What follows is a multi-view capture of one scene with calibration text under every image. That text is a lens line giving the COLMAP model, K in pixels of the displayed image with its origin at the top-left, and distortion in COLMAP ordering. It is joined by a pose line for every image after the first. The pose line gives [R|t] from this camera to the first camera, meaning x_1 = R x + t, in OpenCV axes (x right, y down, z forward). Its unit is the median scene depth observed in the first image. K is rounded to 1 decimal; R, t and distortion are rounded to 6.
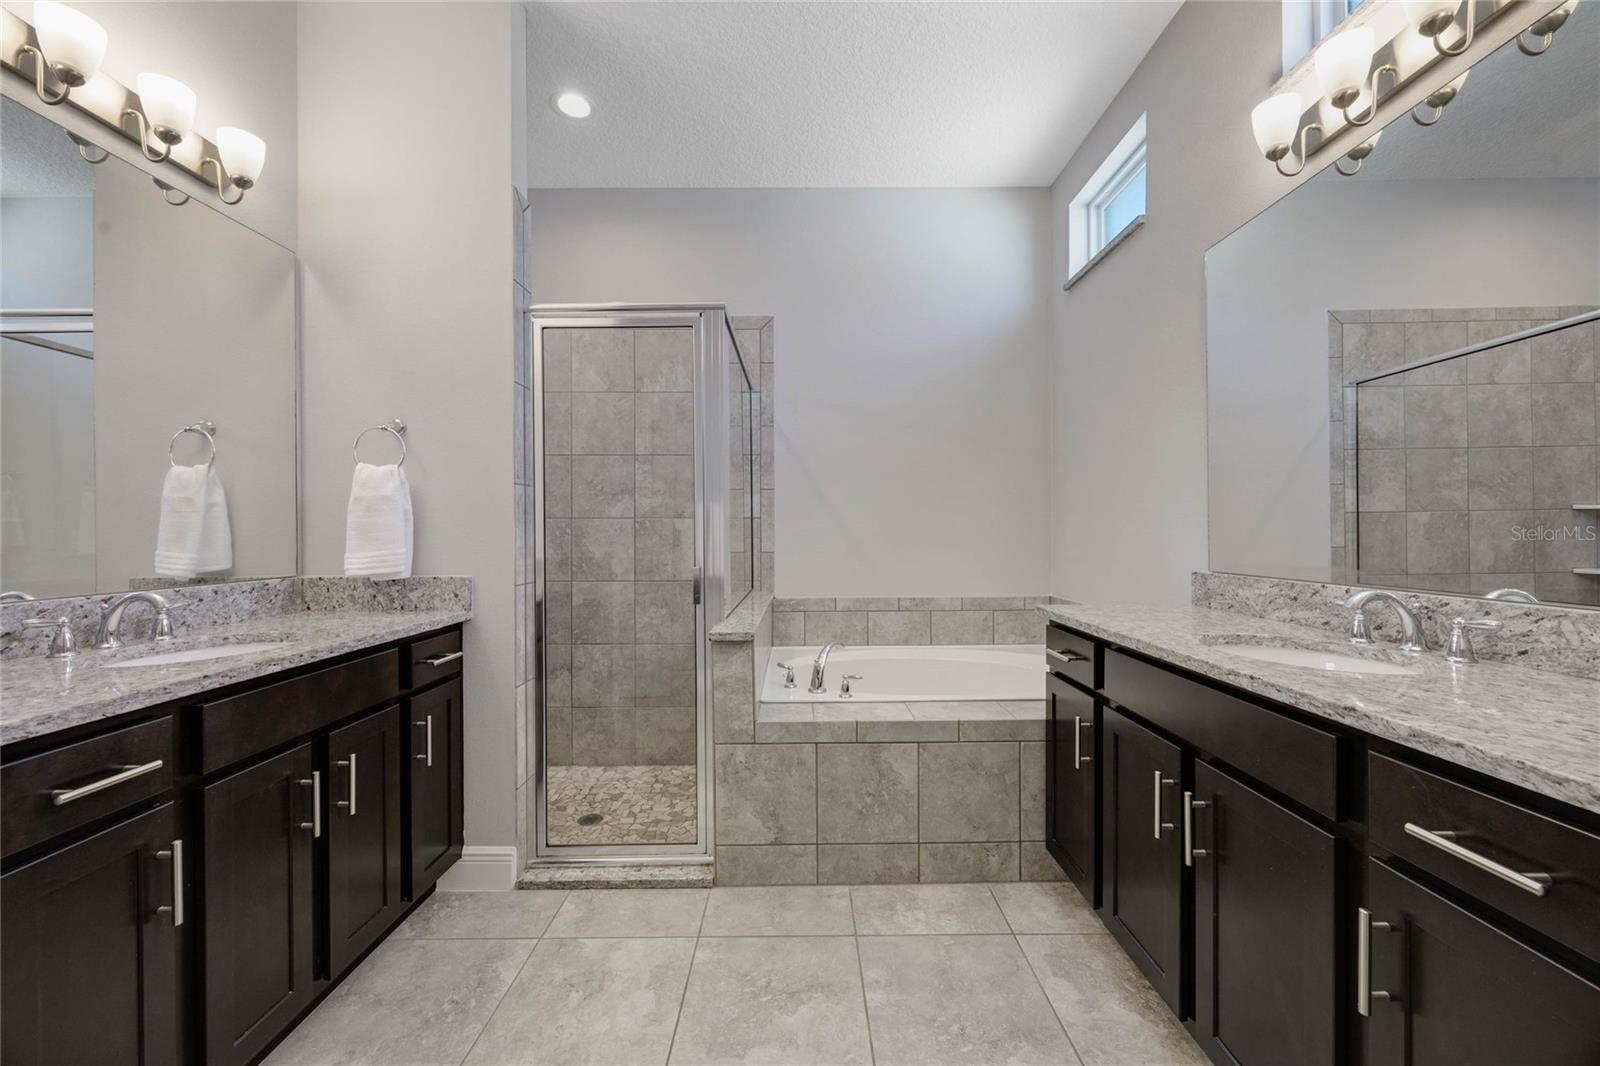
lens RADIAL K [[609.3, 0, 792.3], [0, 609.3, 529.0], [0, 0, 1]] dist [-0.004820, 0.000182]
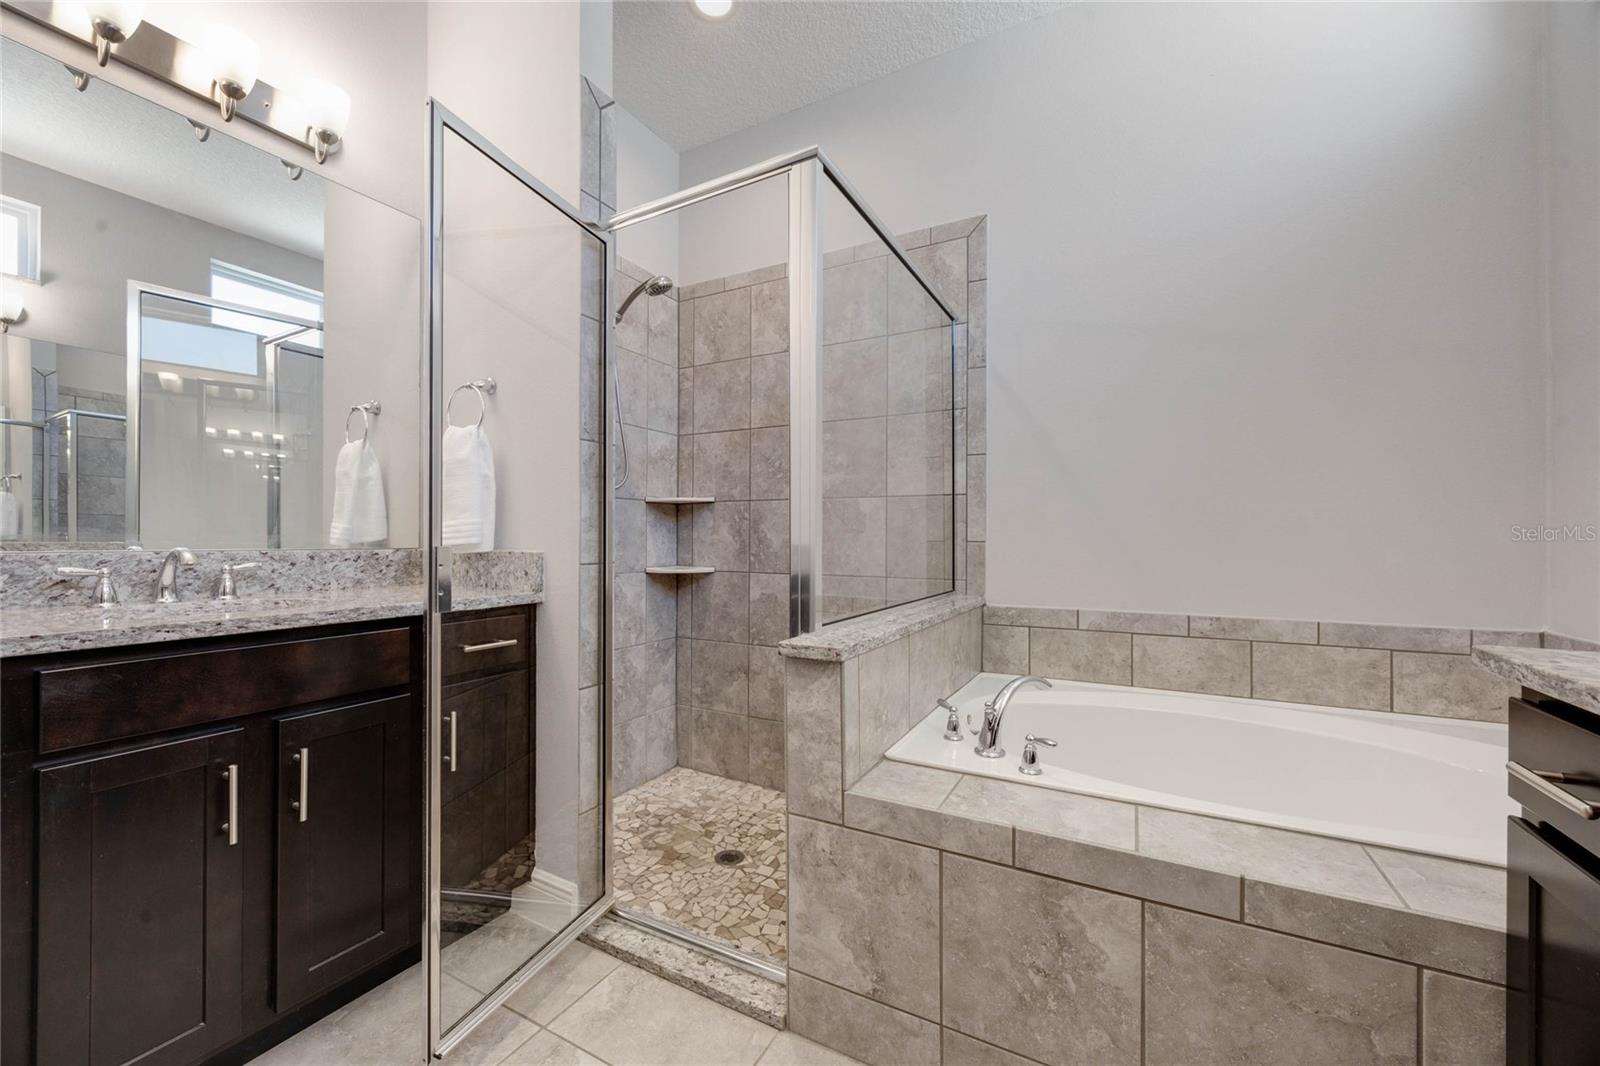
lens RADIAL K [[609.3, 0, 799.9], [0, 609.3, 535.1], [0, 0, 1]] dist [-0.004820, 0.000182]
pose [[0.879650, 0.004181, -0.475603, 0.194803], [-0.005962, 0.999980, -0.002237, 0.055027], [0.475584, 0.004803, 0.879657, 0.426964]]
